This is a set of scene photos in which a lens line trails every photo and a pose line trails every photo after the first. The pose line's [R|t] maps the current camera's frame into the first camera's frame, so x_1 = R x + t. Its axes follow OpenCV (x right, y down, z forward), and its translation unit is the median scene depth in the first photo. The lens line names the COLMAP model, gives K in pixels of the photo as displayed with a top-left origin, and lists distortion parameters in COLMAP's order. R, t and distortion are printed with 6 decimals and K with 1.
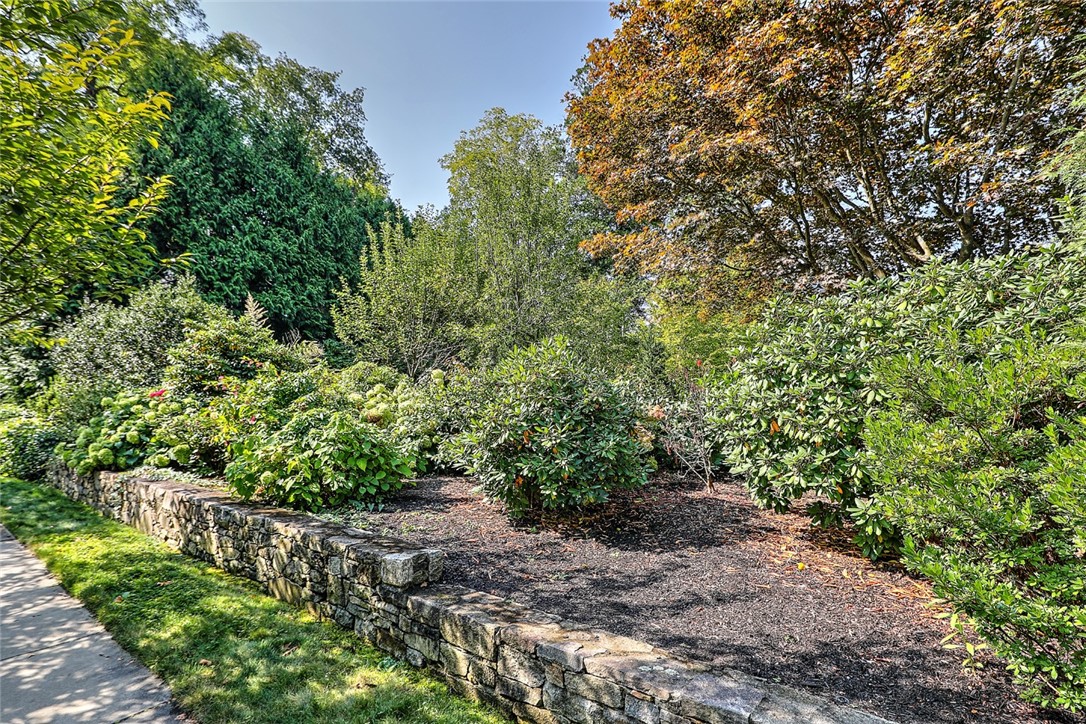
lens RADIAL K [[574.0, 0, 543.0], [0, 574.0, 362.0], [0, 0, 1]] dist [0.003750, -0.003112]
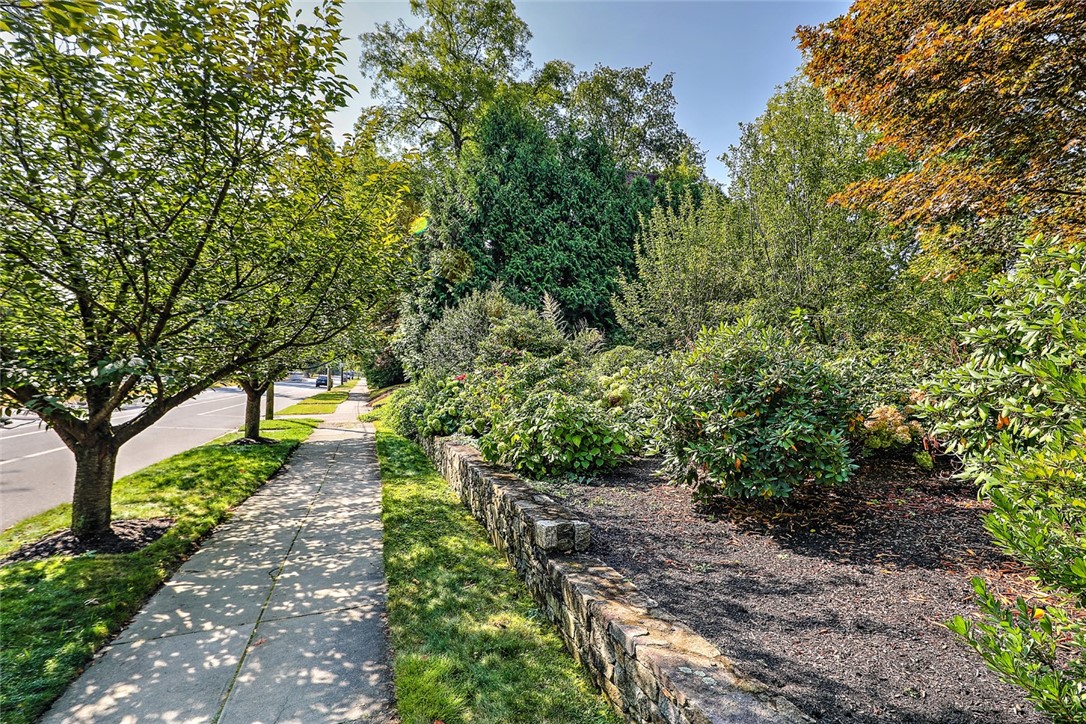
lens RADIAL K [[574.0, 0, 543.0], [0, 574.0, 362.0], [0, 0, 1]] dist [0.003750, -0.003112]
pose [[0.823889, -0.024367, -0.566227, 0.201098], [0.044908, 0.998741, 0.022363, -0.000726], [0.564969, -0.043853, 0.823946, 0.044388]]
